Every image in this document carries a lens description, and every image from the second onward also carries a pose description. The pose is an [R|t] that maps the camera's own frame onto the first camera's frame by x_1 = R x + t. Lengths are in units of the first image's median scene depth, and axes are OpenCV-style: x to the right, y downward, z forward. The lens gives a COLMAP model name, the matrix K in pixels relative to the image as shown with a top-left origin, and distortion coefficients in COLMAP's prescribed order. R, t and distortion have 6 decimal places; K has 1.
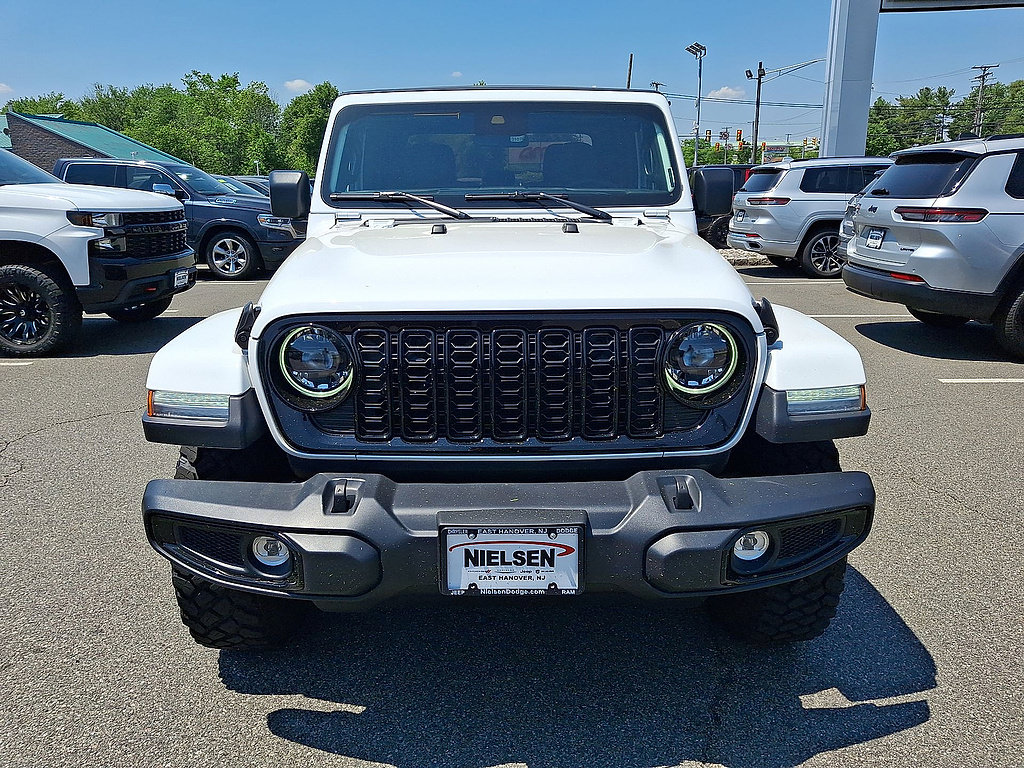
lens RADIAL K [[785.4, 0, 506.4], [0, 785.4, 381.8], [0, 0, 1]] dist [-0.007779, -0.027378]
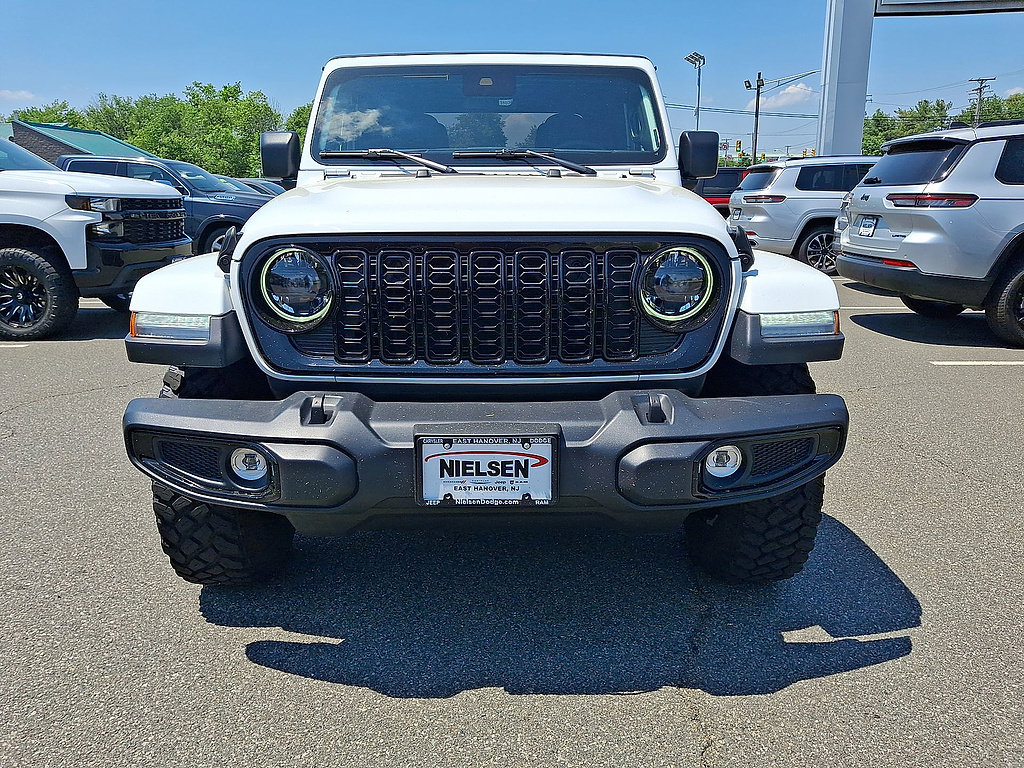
lens RADIAL K [[785.4, 0, 505.8], [0, 785.4, 376.5], [0, 0, 1]] dist [-0.007779, -0.027378]
pose [[0.999990, 0.004161, -0.001439, 0.027853], [-0.004190, 0.999778, -0.020644, 0.106528], [0.001352, 0.020650, 0.999786, -0.009891]]
